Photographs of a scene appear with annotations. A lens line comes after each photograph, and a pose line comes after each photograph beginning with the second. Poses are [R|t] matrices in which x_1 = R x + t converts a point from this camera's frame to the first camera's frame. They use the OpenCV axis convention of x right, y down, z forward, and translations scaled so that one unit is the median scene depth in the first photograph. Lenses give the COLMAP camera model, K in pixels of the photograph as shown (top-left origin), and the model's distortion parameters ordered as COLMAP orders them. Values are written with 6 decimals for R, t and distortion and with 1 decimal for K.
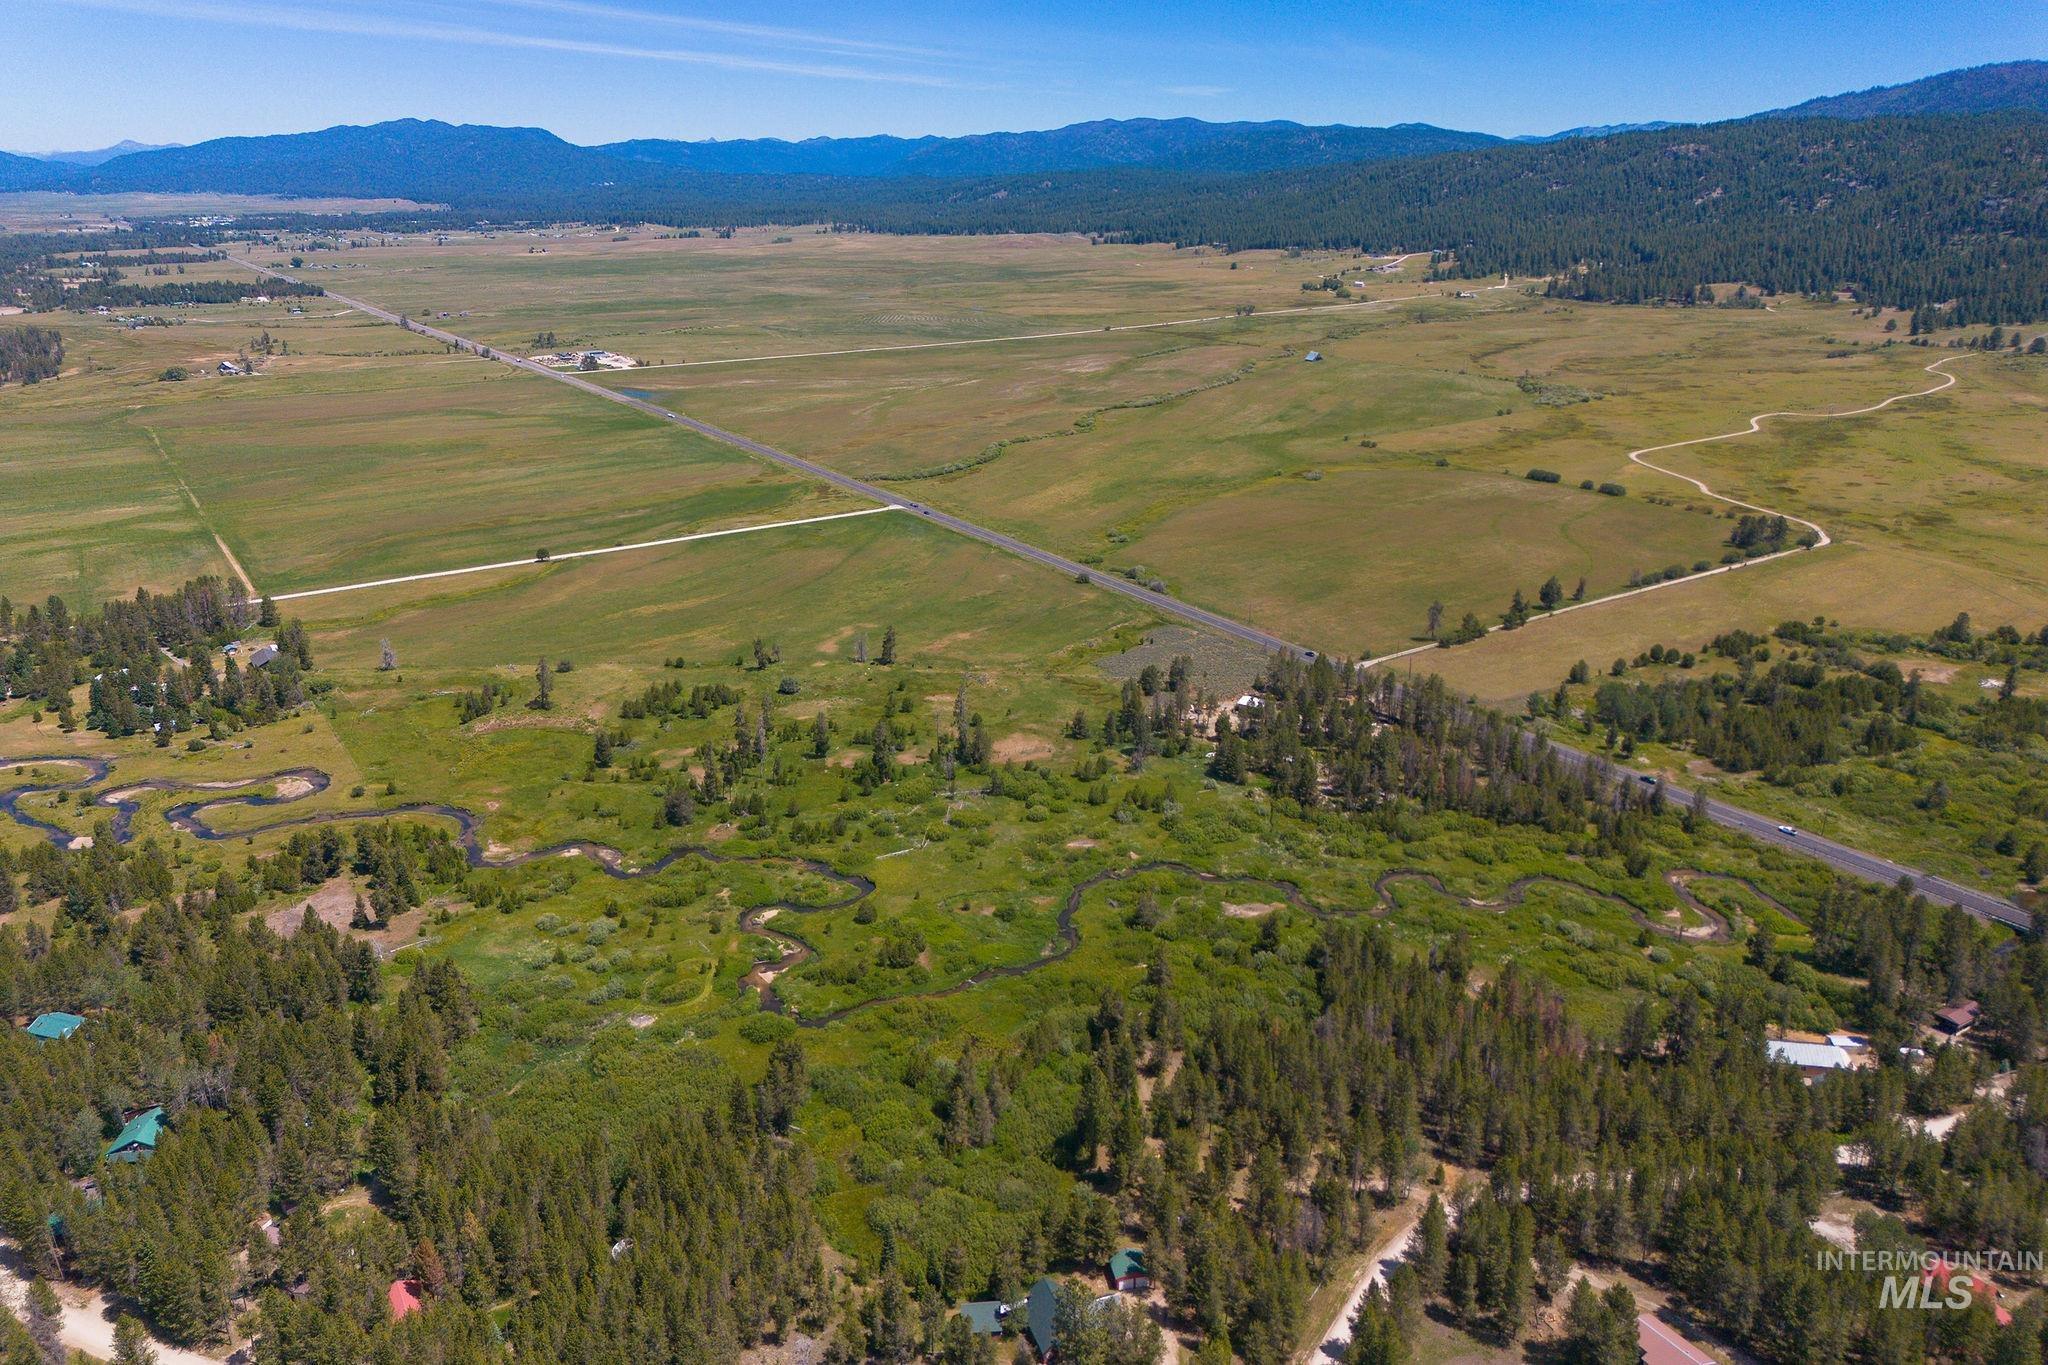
lens RADIAL K [[1432.1, 0, 1025.6], [0, 1432.1, 683.7], [0, 0, 1]] dist [0.072980, -0.067948]
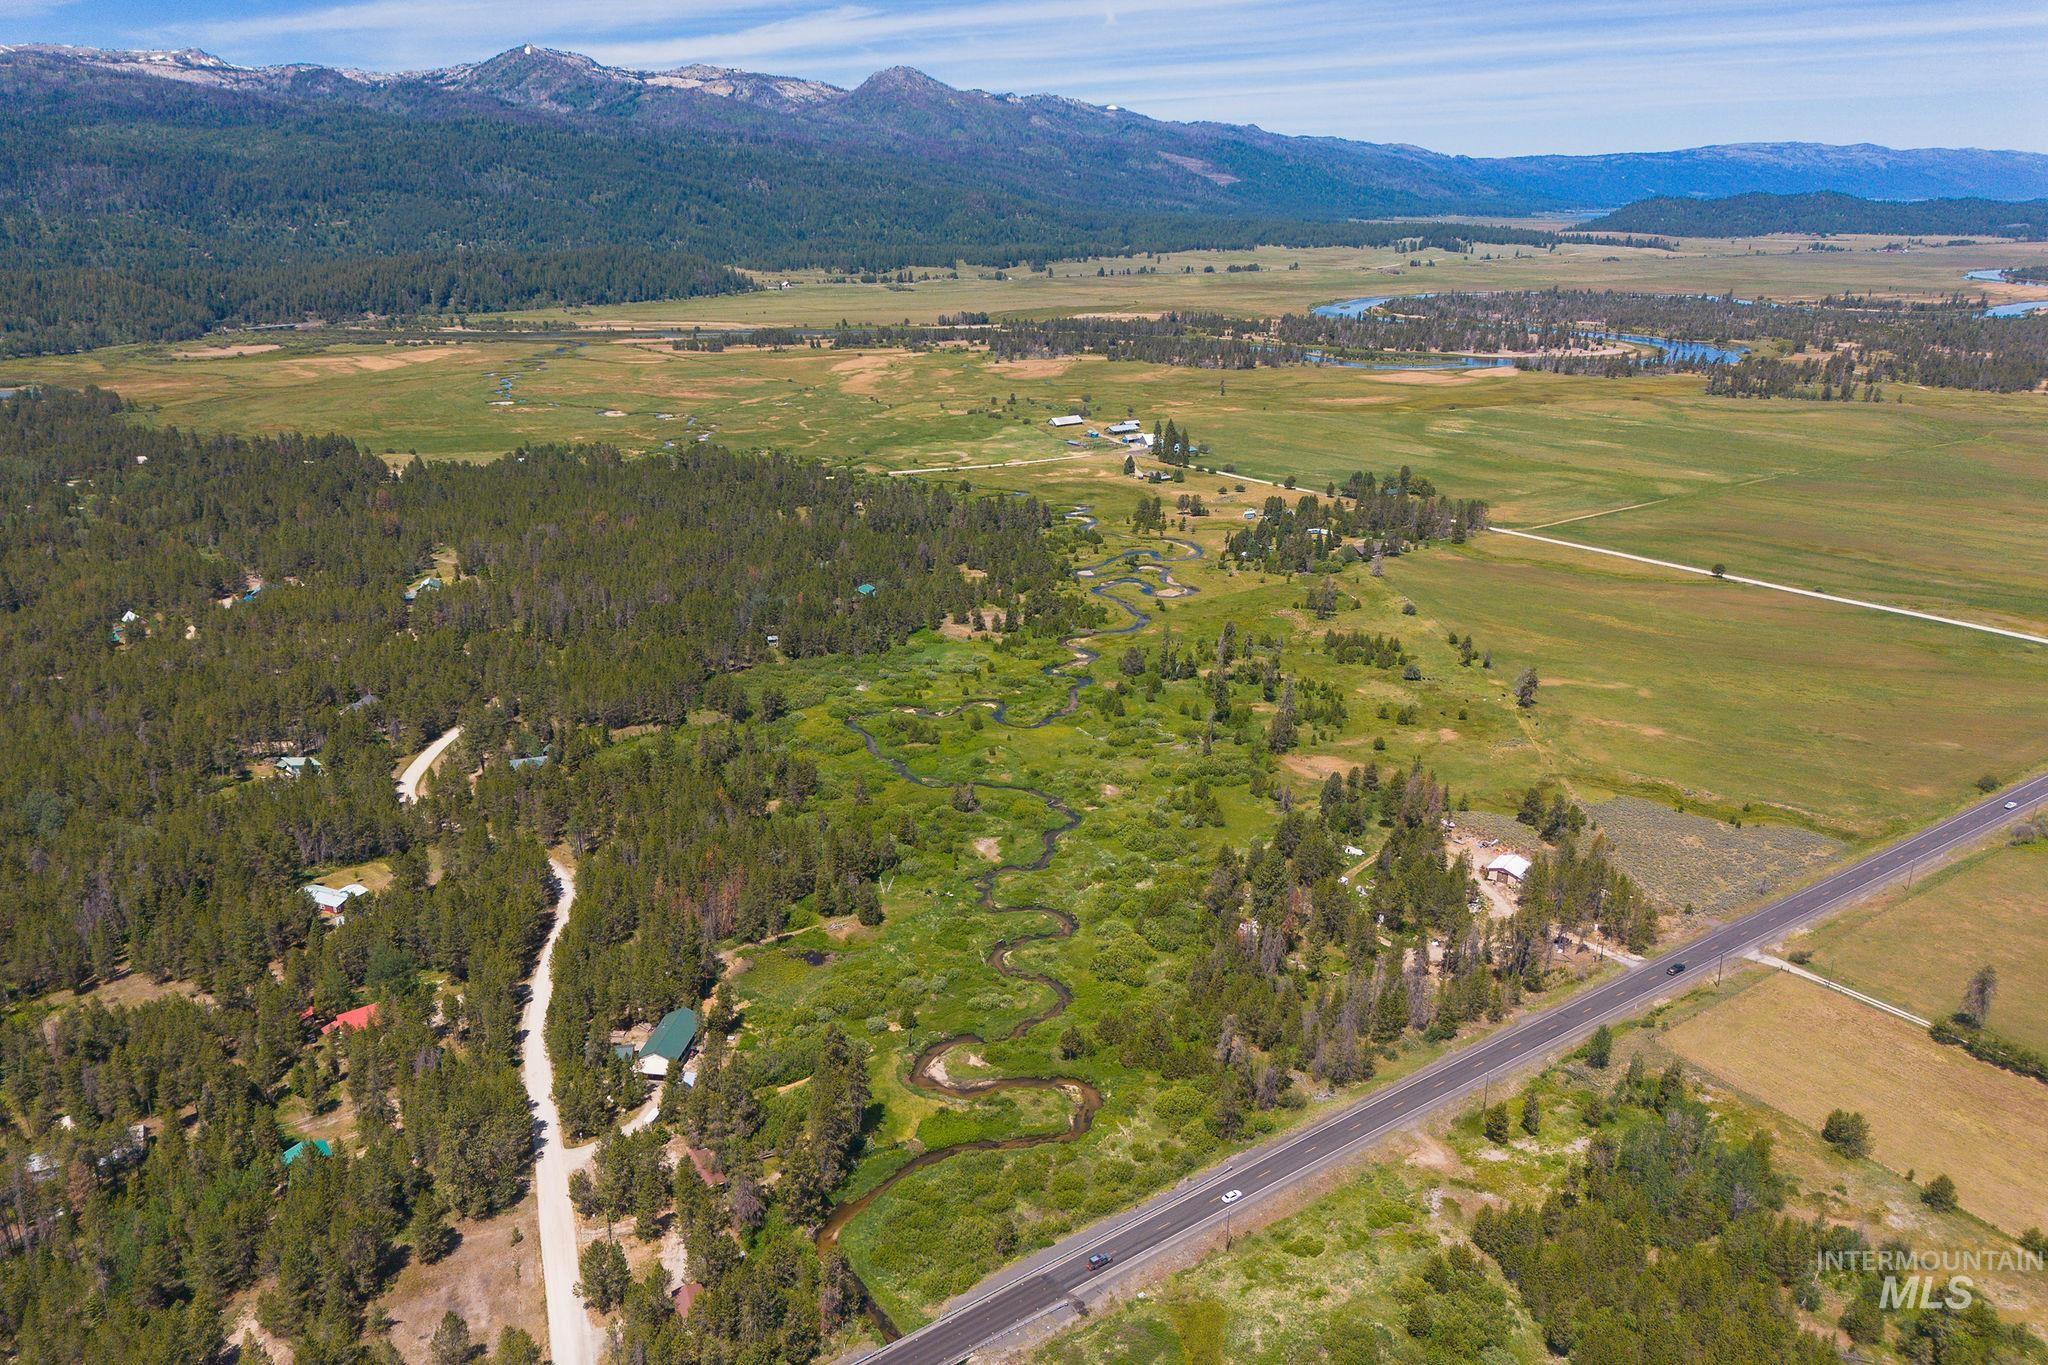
lens RADIAL K [[1440.5, 0, 1025.1], [0, 1440.5, 678.5], [0, 0, 1]] dist [0.063566, -0.056872]
pose [[0.013977, 0.319337, -0.947538, 0.793166], [-0.331346, 0.895567, 0.296934, -0.204177], [0.943406, 0.309813, 0.118329, 0.575718]]
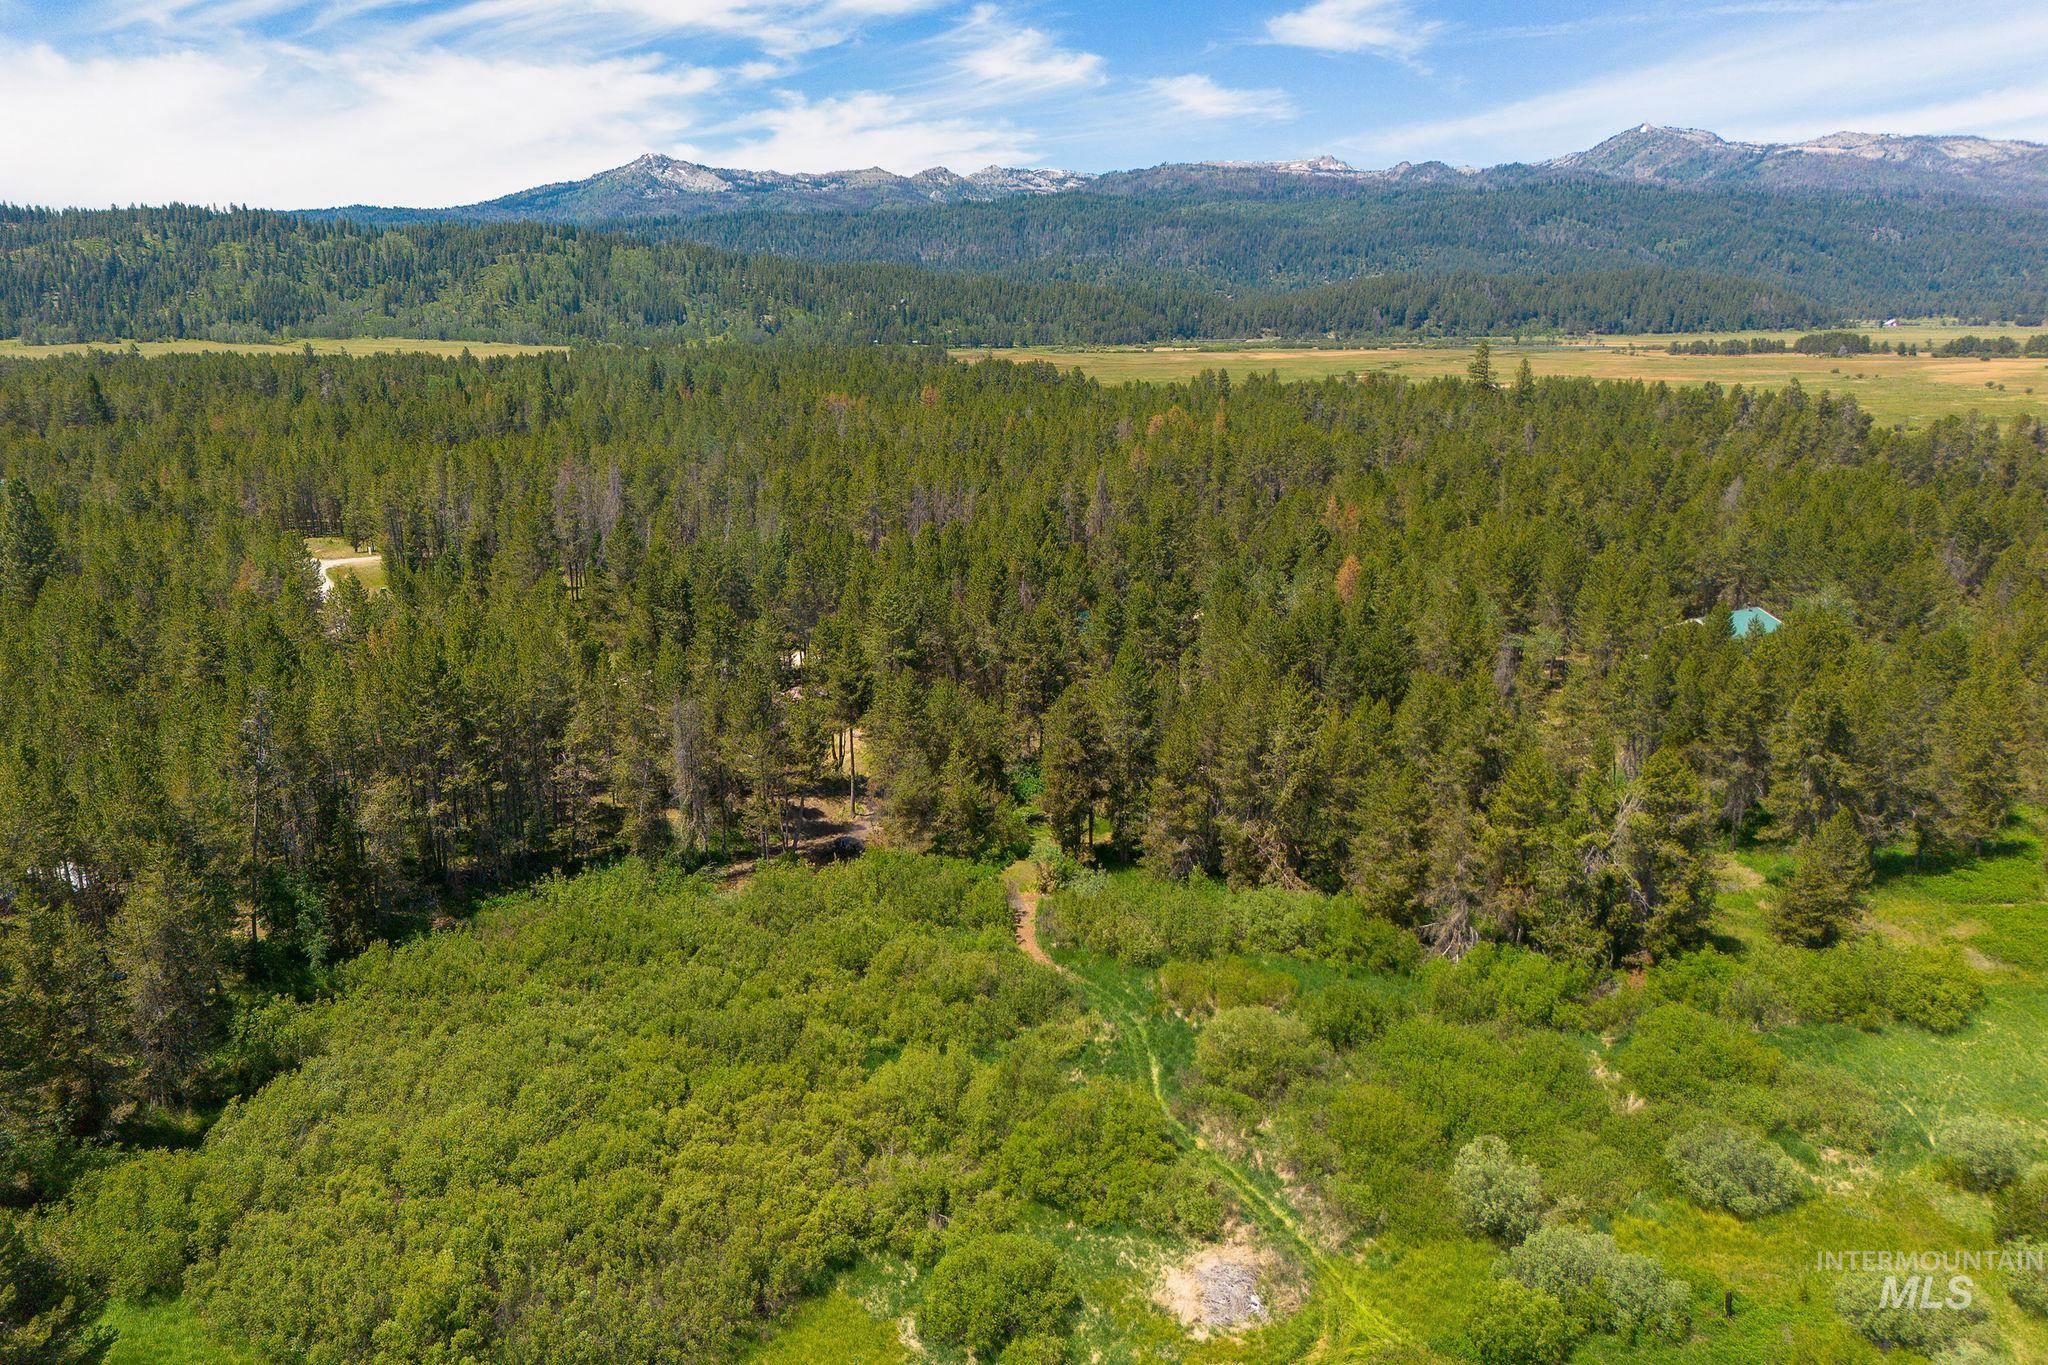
lens RADIAL K [[1437.7, 0, 1023.4], [0, 1437.7, 683.4], [0, 0, 1]] dist [0.072197, -0.064128]
pose [[-0.630734, 0.197917, -0.750335, -0.071891], [-0.255890, 0.859798, 0.441892, 0.051428], [0.732594, 0.470719, -0.491659, 0.611205]]
